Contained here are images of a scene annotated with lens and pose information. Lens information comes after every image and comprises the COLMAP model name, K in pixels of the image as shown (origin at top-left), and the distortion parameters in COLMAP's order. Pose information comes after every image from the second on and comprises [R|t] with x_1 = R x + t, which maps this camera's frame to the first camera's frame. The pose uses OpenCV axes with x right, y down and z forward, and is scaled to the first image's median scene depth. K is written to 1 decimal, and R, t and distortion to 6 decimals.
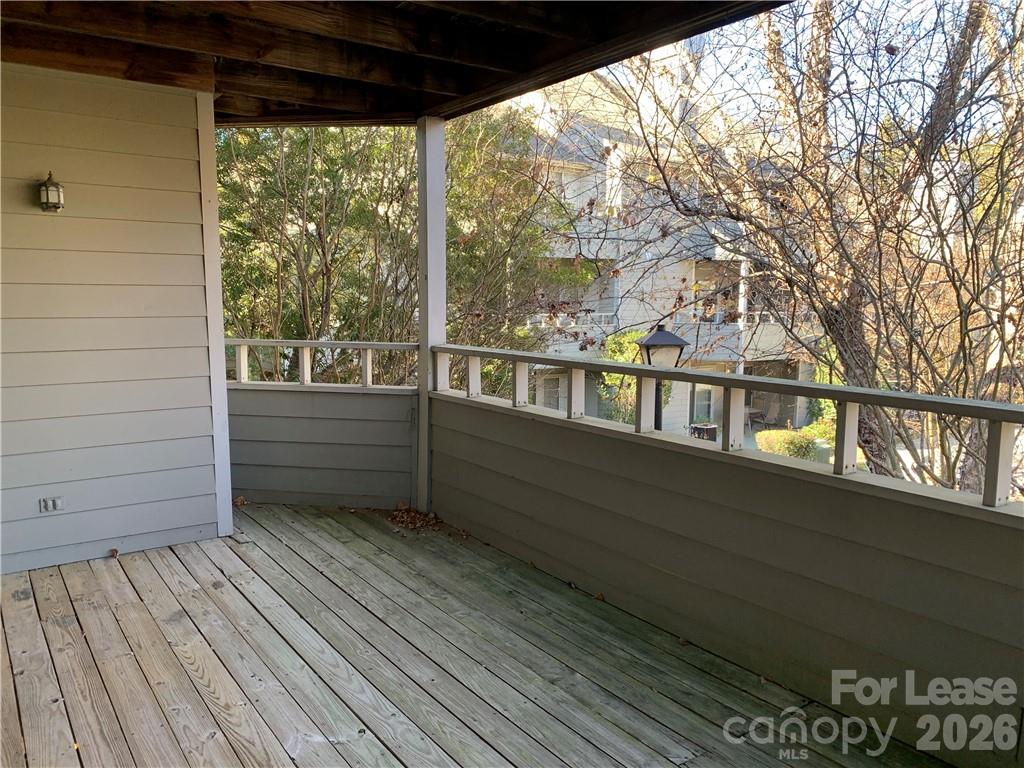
lens RADIAL K [[776.0, 0, 512.6], [0, 776.0, 384.8], [0, 0, 1]] dist [0.025628, -0.039783]
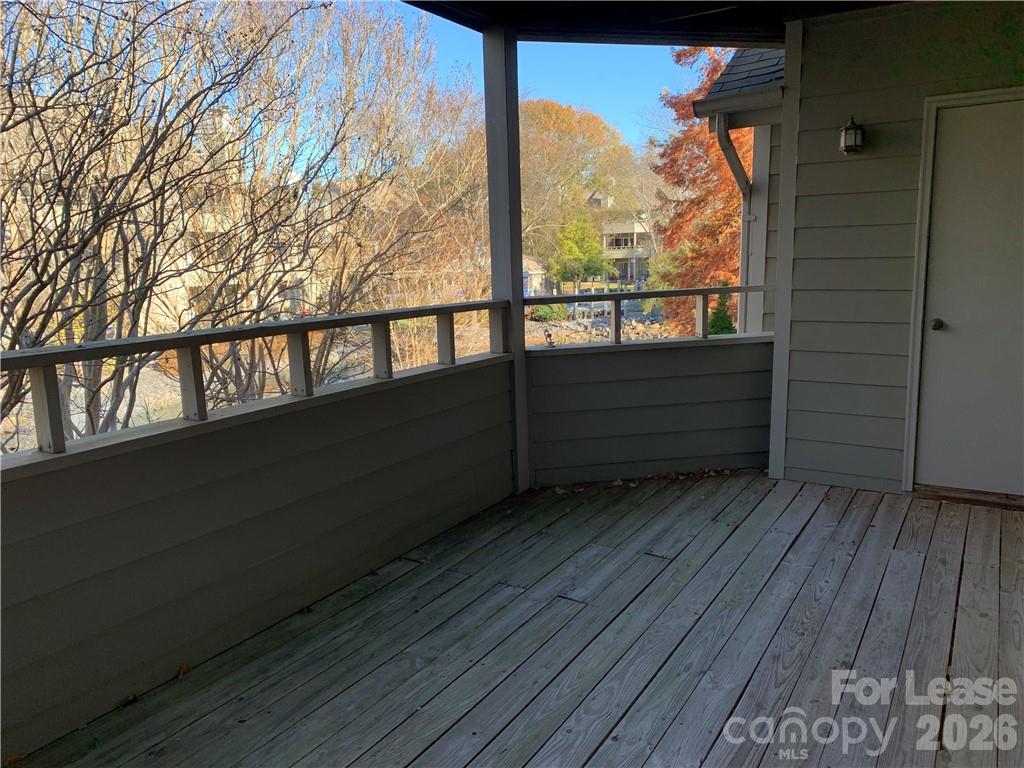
lens RADIAL K [[776.0, 0, 511.4], [0, 776.0, 383.7], [0, 0, 1]] dist [0.025628, -0.039783]
pose [[-0.381299, -0.155968, 0.911200, -0.740190], [0.132246, 0.966325, 0.220743, -0.115535], [-0.914944, 0.204671, -0.347833, 1.128979]]
